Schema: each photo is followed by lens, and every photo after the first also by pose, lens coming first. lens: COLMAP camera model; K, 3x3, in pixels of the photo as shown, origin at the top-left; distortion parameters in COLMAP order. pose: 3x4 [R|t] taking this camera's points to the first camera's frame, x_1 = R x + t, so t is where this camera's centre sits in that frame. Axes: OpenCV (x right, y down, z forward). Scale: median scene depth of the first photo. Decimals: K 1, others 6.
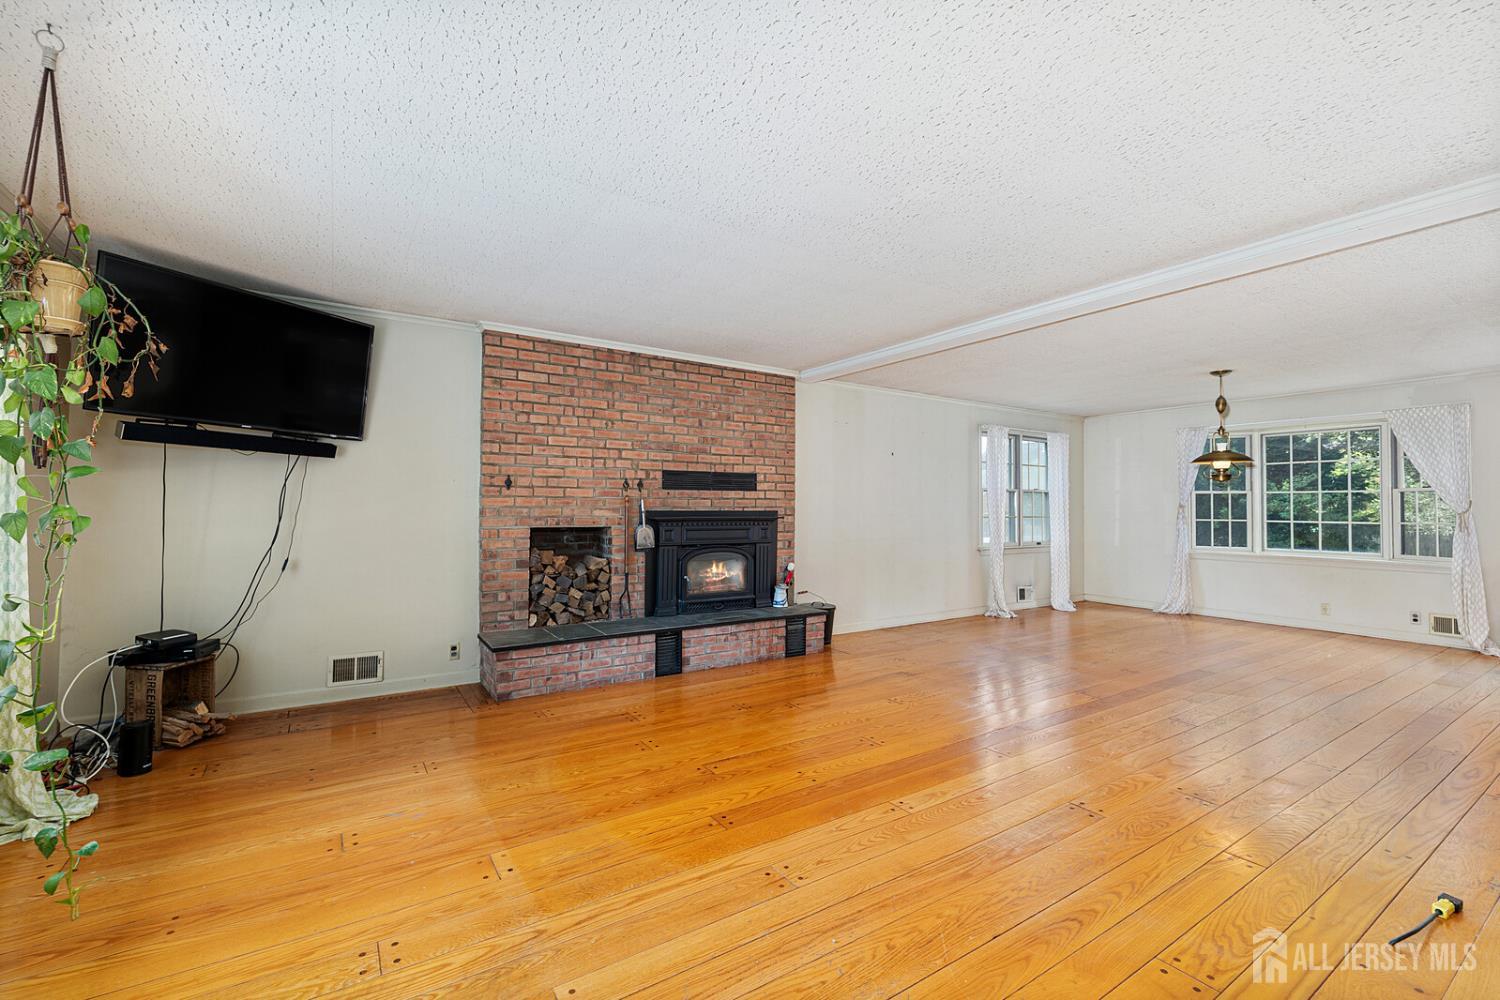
lens RADIAL K [[640.2, 0, 747.6], [0, 640.2, 496.1], [0, 0, 1]] dist [0.000188, 0.000360]
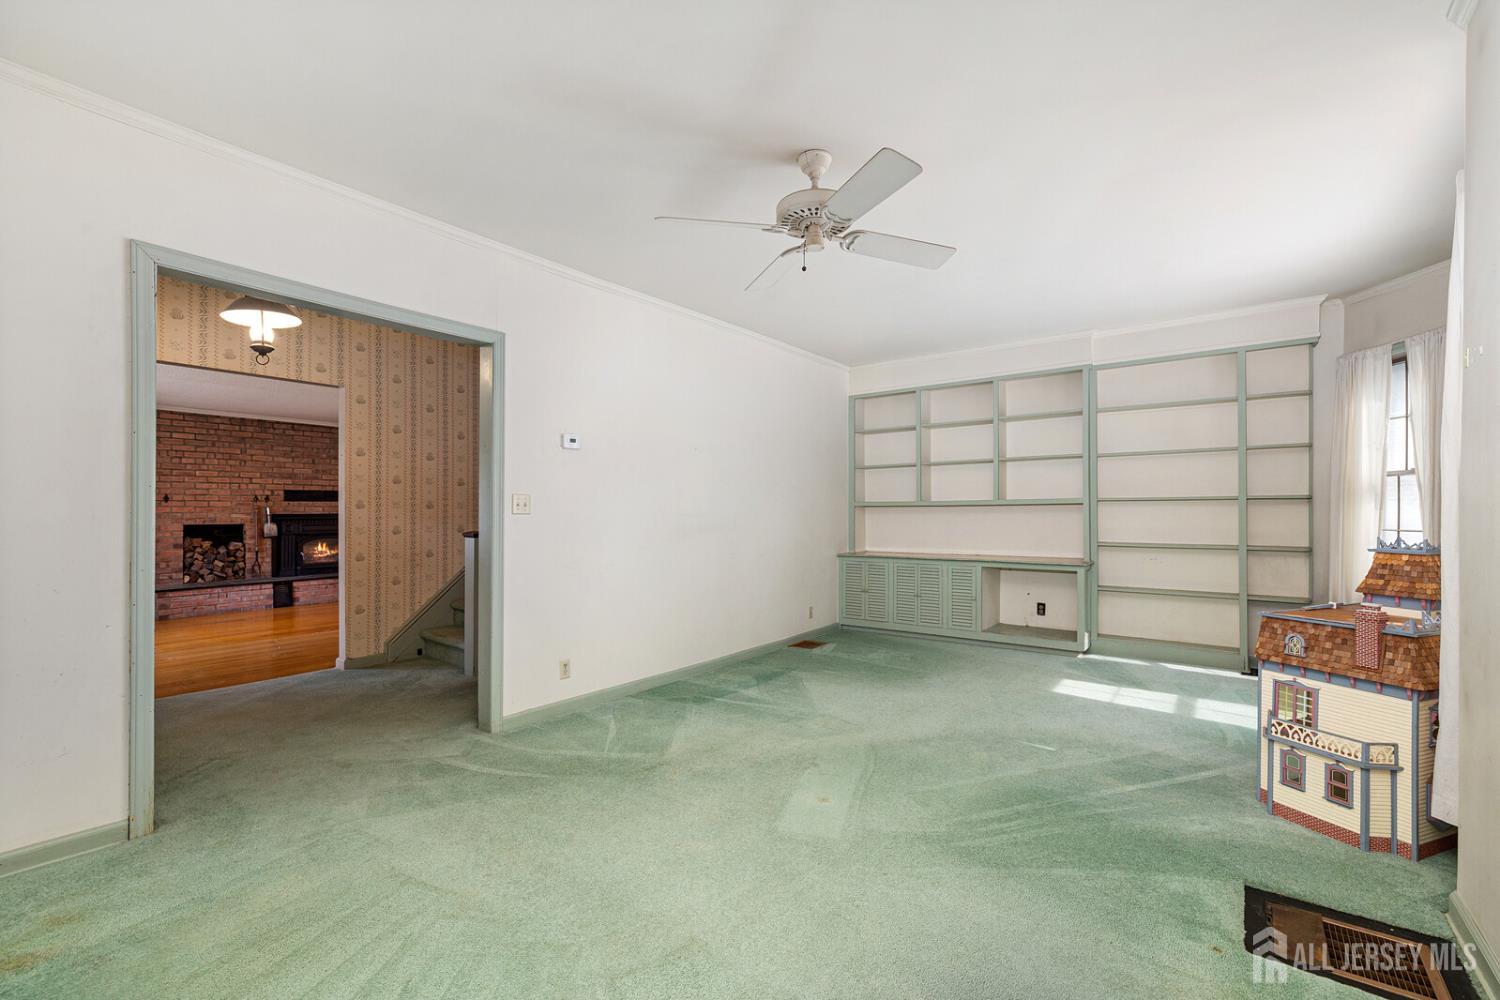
lens RADIAL K [[640.2, 0, 757.9], [0, 640.2, 512.3], [0, 0, 1]] dist [0.000188, 0.000360]
pose [[0.938345, -0.009019, 0.345583, 0.466662], [0.000658, 0.999704, 0.024303, -0.022507], [-0.345700, -0.022577, 0.938073, -1.037586]]
